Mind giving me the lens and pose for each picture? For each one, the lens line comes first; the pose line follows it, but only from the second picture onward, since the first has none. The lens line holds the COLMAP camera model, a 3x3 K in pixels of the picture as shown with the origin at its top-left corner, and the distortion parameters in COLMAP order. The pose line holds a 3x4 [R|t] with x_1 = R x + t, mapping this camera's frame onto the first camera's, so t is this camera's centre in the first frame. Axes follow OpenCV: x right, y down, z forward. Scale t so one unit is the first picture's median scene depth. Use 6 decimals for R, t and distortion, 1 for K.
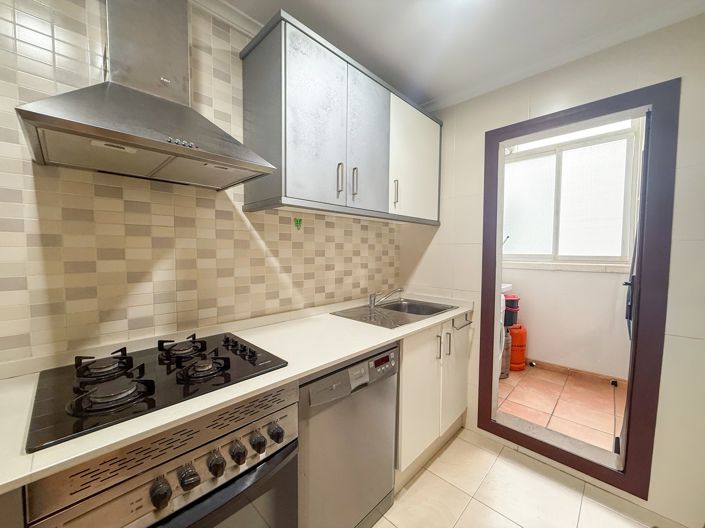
lens RADIAL K [[280.8, 0, 351.5], [0, 280.8, 263.0], [0, 0, 1]] dist [-0.000418, 0.000419]
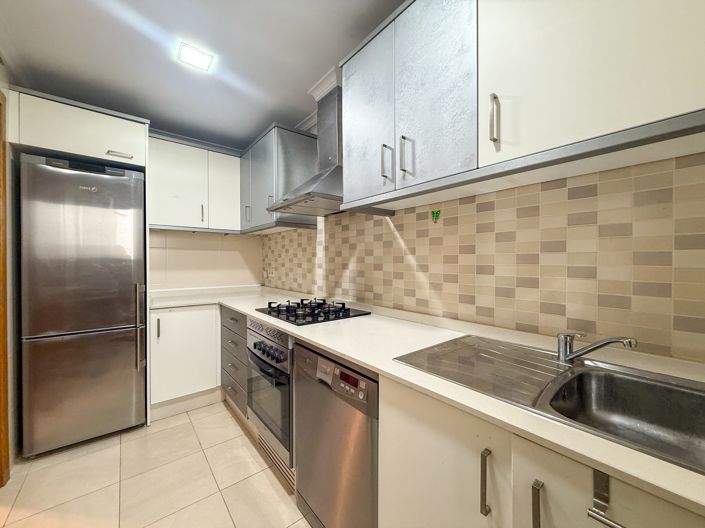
lens RADIAL K [[280.8, 0, 350.9], [0, 280.8, 263.2], [0, 0, 1]] dist [-0.000418, 0.000419]
pose [[-0.118279, 0.000802, -0.992980, 0.785902], [-0.045469, 0.998946, 0.006223, 0.012882], [0.991939, 0.045886, -0.118118, 0.947230]]
